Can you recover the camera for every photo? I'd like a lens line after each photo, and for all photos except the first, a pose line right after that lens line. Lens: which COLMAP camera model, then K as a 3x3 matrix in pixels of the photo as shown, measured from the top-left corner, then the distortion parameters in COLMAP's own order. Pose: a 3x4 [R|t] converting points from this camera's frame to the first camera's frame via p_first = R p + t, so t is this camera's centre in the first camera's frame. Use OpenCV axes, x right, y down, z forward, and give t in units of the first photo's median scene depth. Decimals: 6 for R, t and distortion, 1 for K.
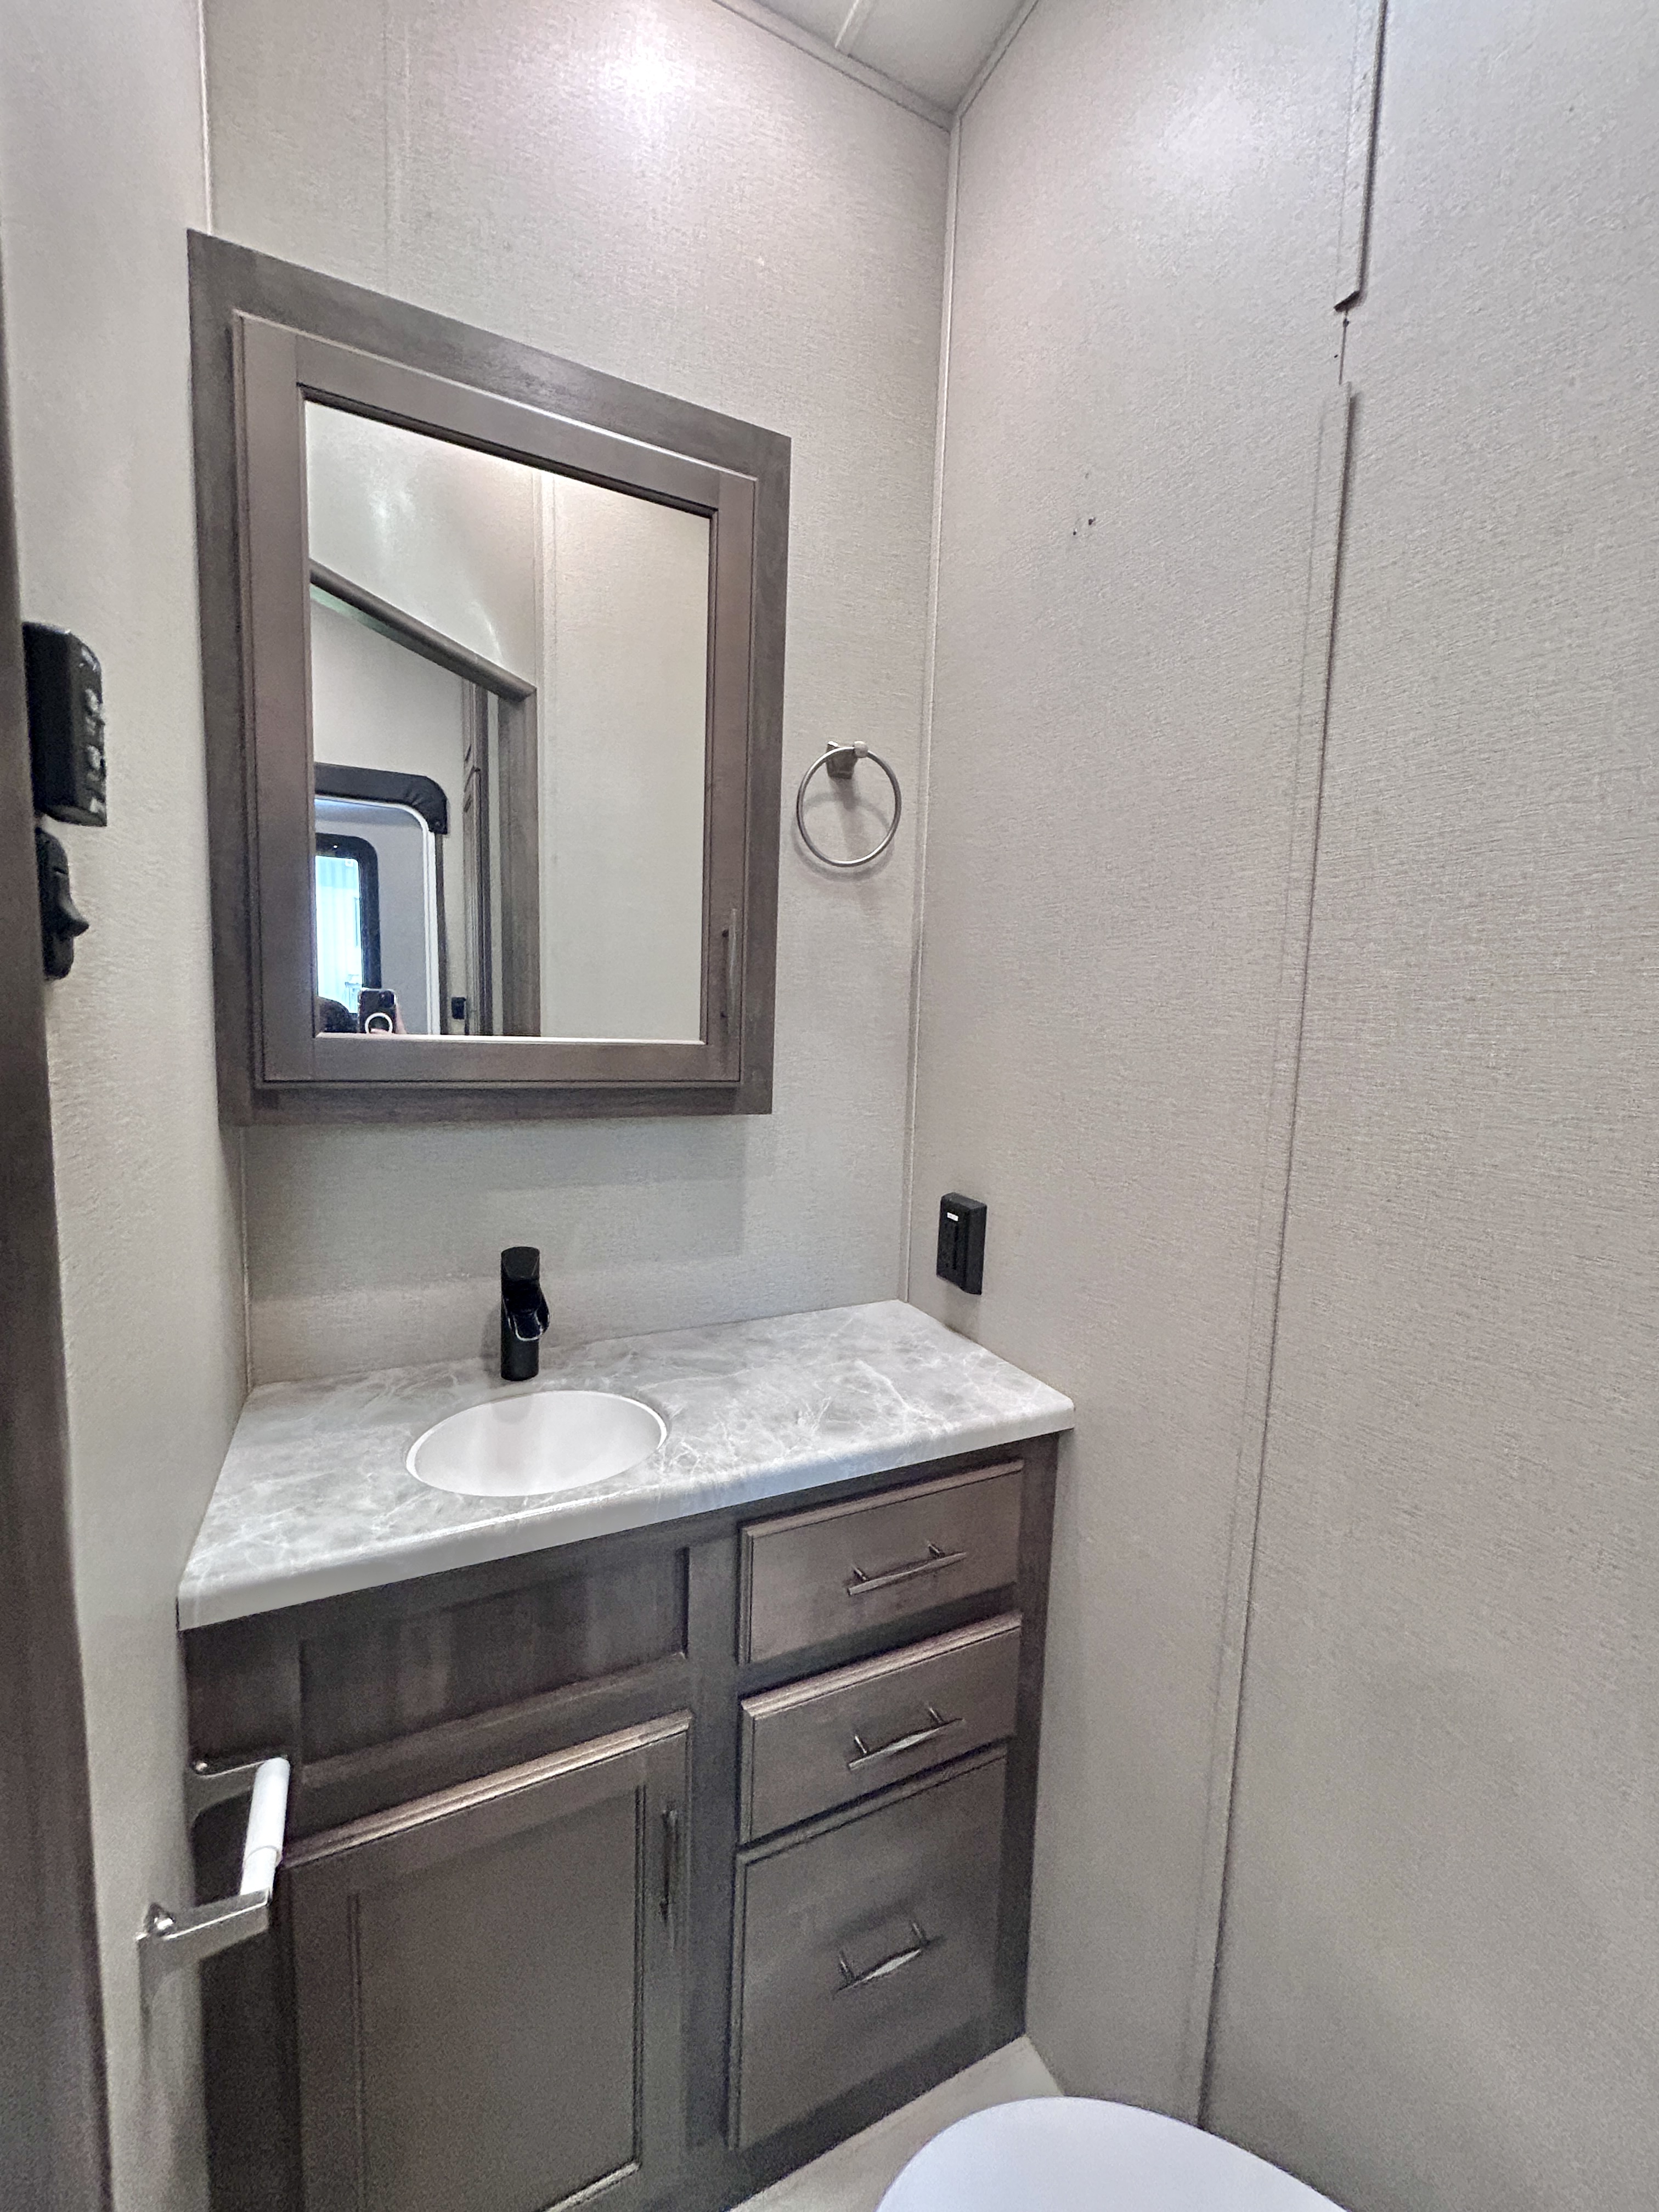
lens RADIAL K [[890.2, 0, 826.2], [0, 890.2, 1103.5], [0, 0, 1]] dist [-0.001277, 0.000534]
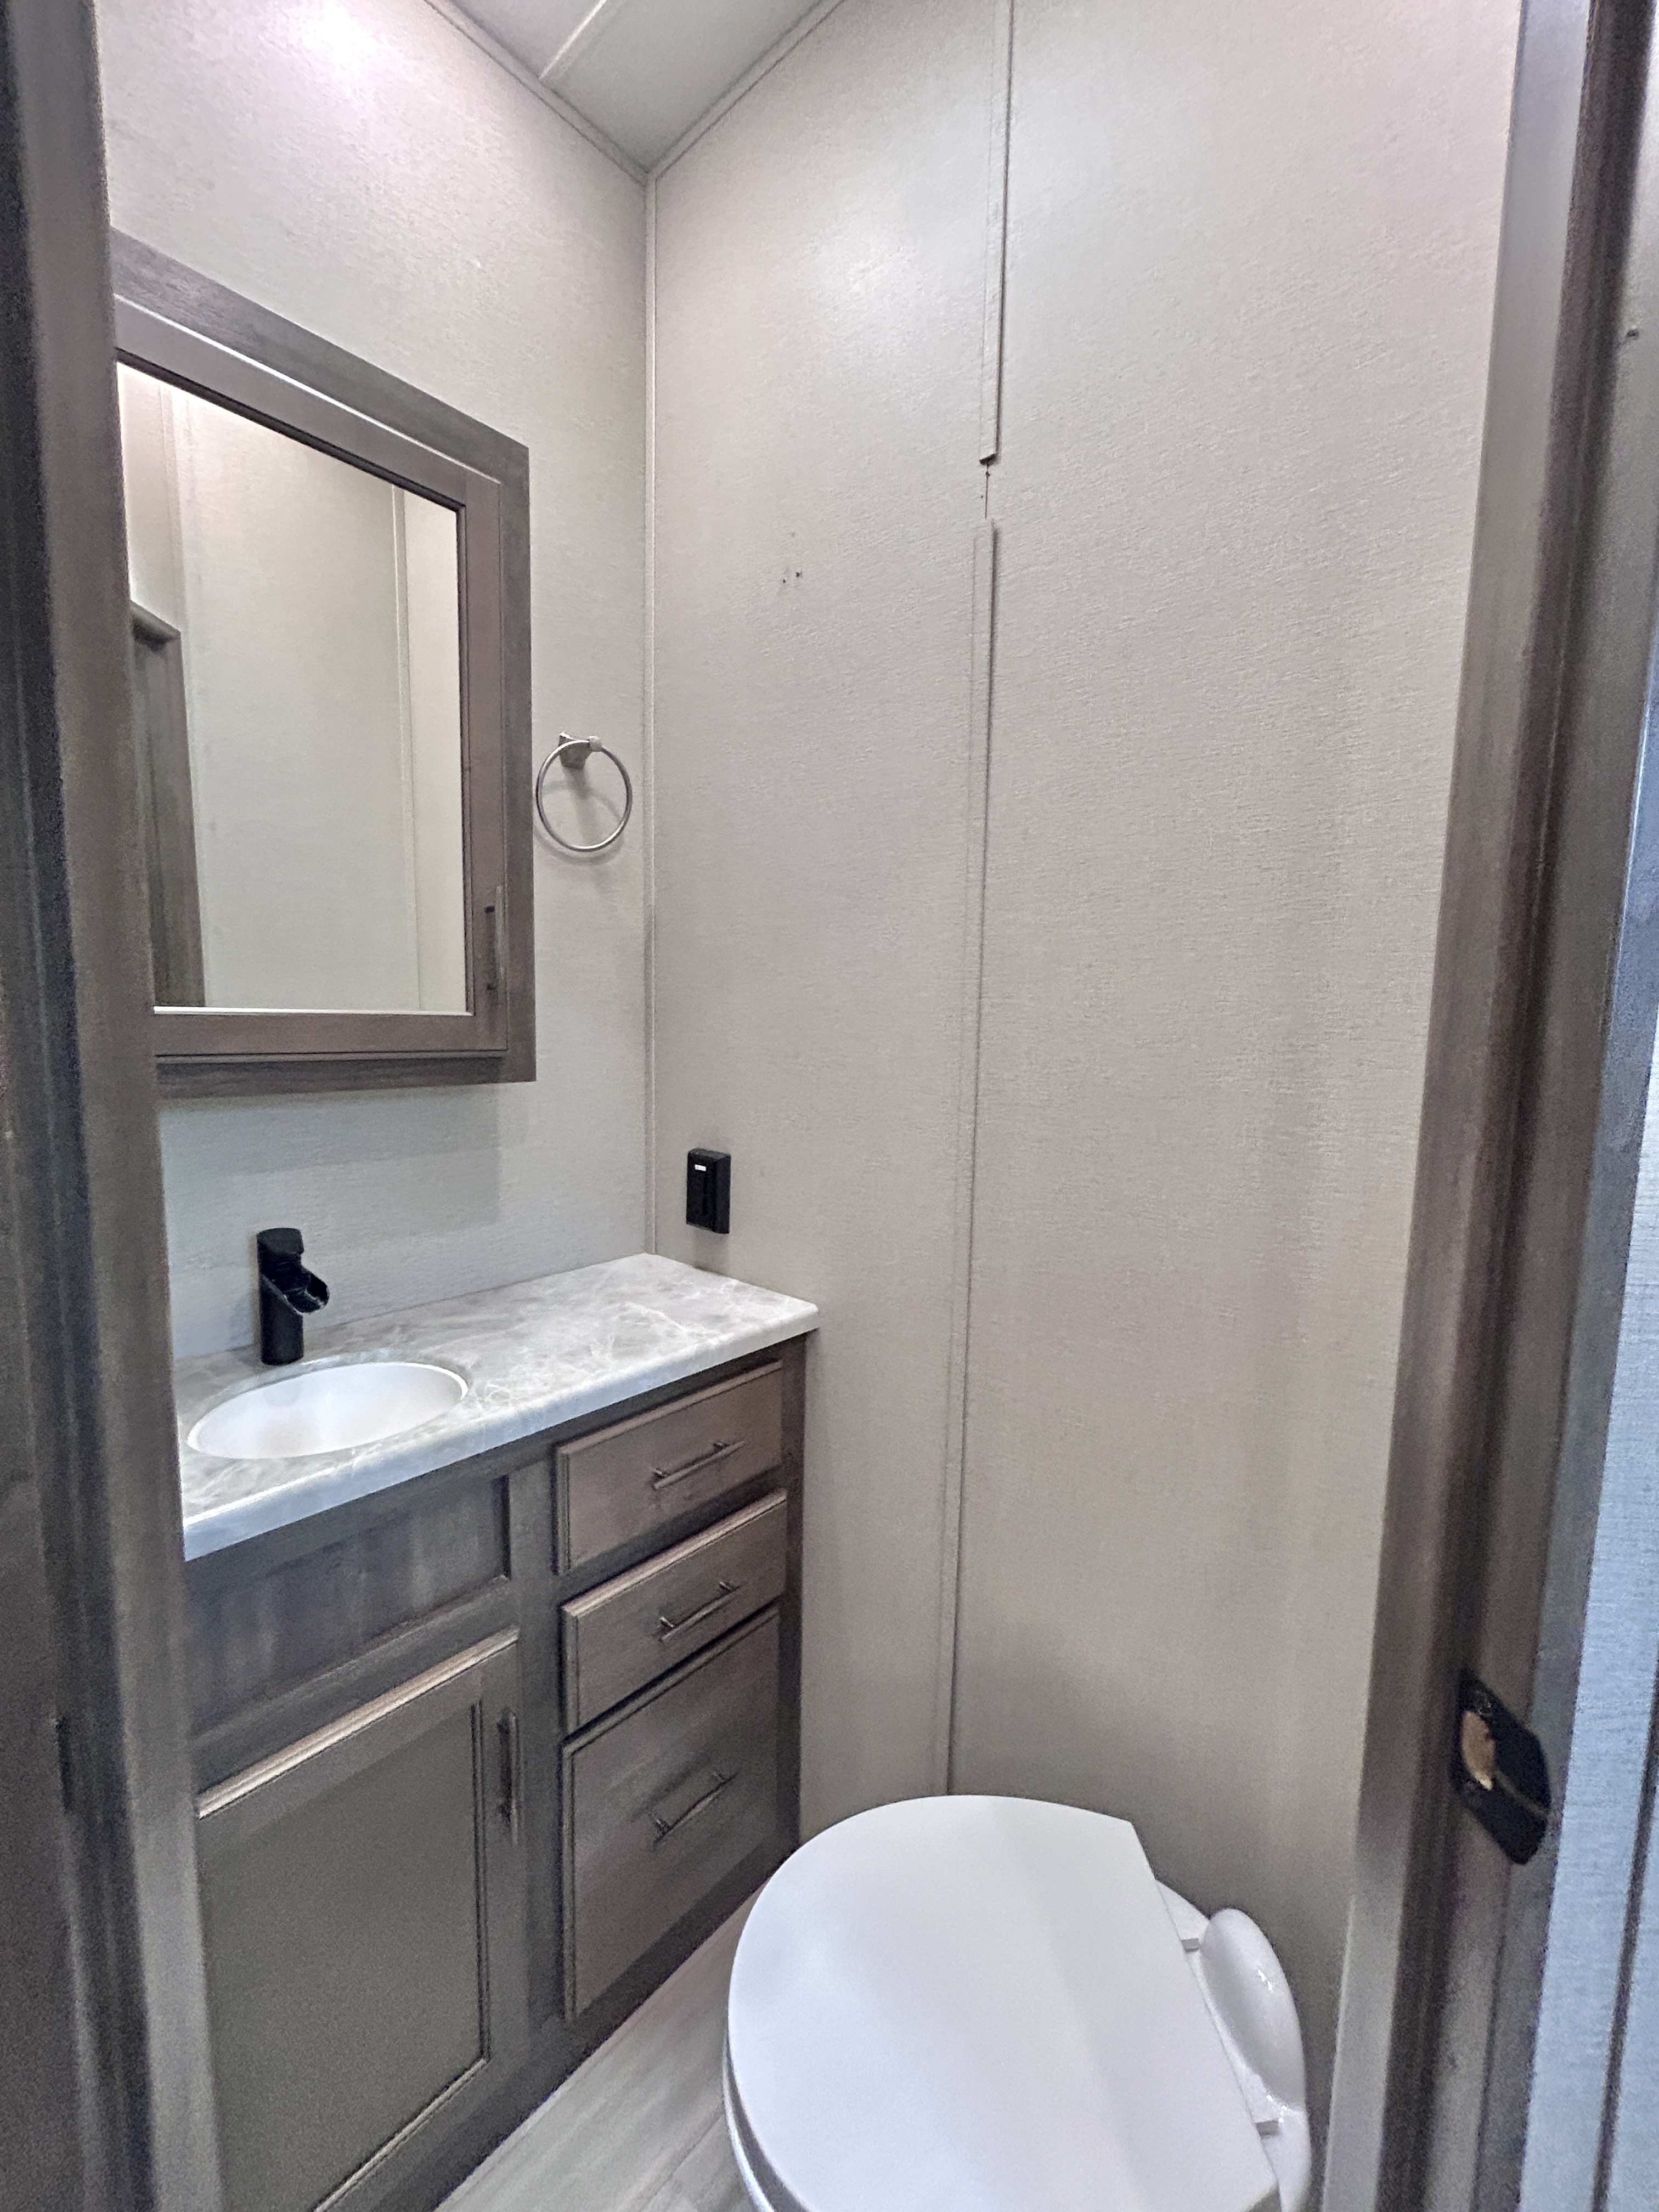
lens RADIAL K [[890.2, 0, 826.2], [0, 890.2, 1103.5], [0, 0, 1]] dist [-0.001277, 0.000534]
pose [[0.928028, -0.052983, 0.368722, -0.144399], [0.049485, 0.998595, 0.018943, 0.038365], [-0.369208, 0.000667, 0.929346, -0.128992]]
